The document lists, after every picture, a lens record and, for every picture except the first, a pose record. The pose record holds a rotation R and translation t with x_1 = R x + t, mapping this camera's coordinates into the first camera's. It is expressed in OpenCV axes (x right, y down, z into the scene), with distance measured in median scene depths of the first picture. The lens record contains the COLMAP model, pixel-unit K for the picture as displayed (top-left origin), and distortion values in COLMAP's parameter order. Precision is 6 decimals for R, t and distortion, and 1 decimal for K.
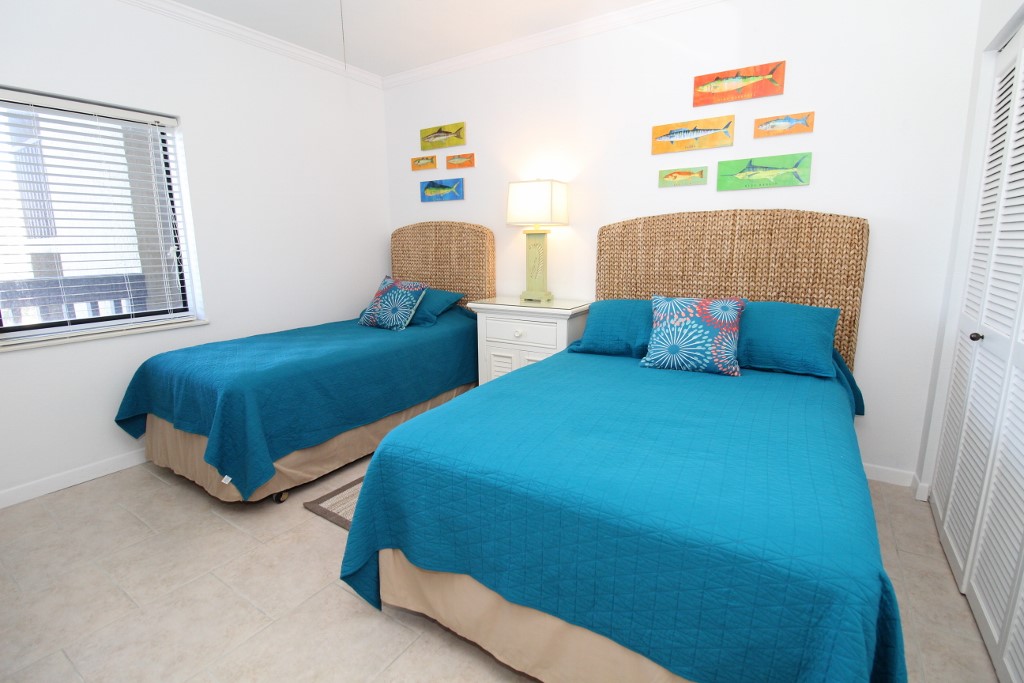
lens RADIAL K [[473.1, 0, 508.9], [0, 473.1, 329.4], [0, 0, 1]] dist [0.001931, -0.015066]
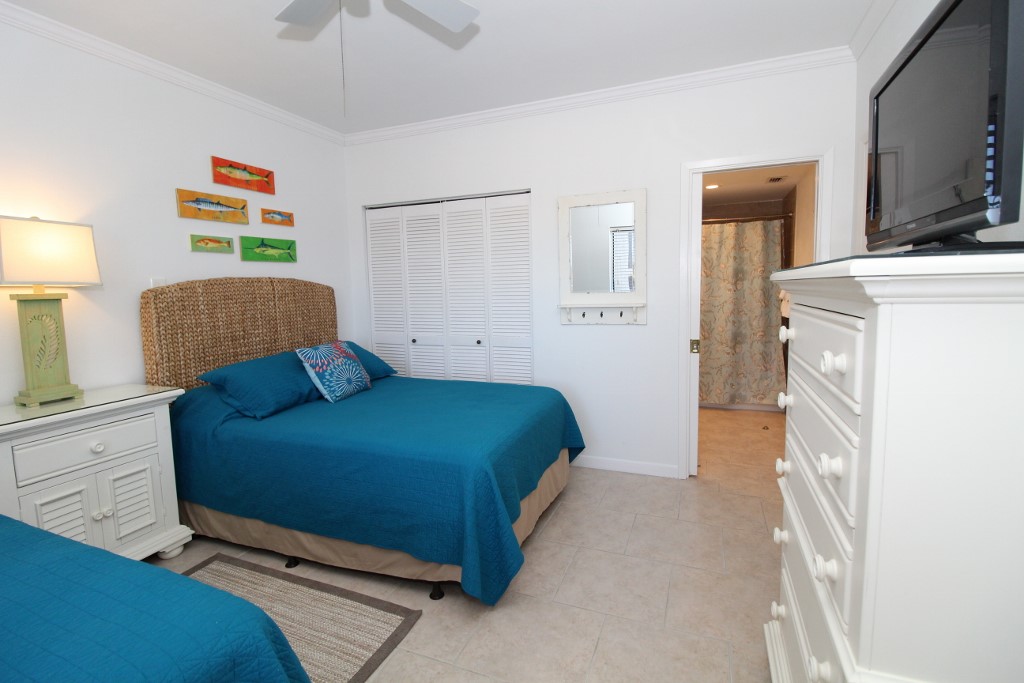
lens RADIAL K [[473.1, 0, 508.9], [0, 473.1, 329.4], [0, 0, 1]] dist [0.001931, -0.015066]
pose [[-0.180672, -0.076324, 0.980578, -0.833522], [0.199859, 0.973335, 0.112584, -0.129479], [-0.963024, 0.216318, -0.160600, 0.599755]]
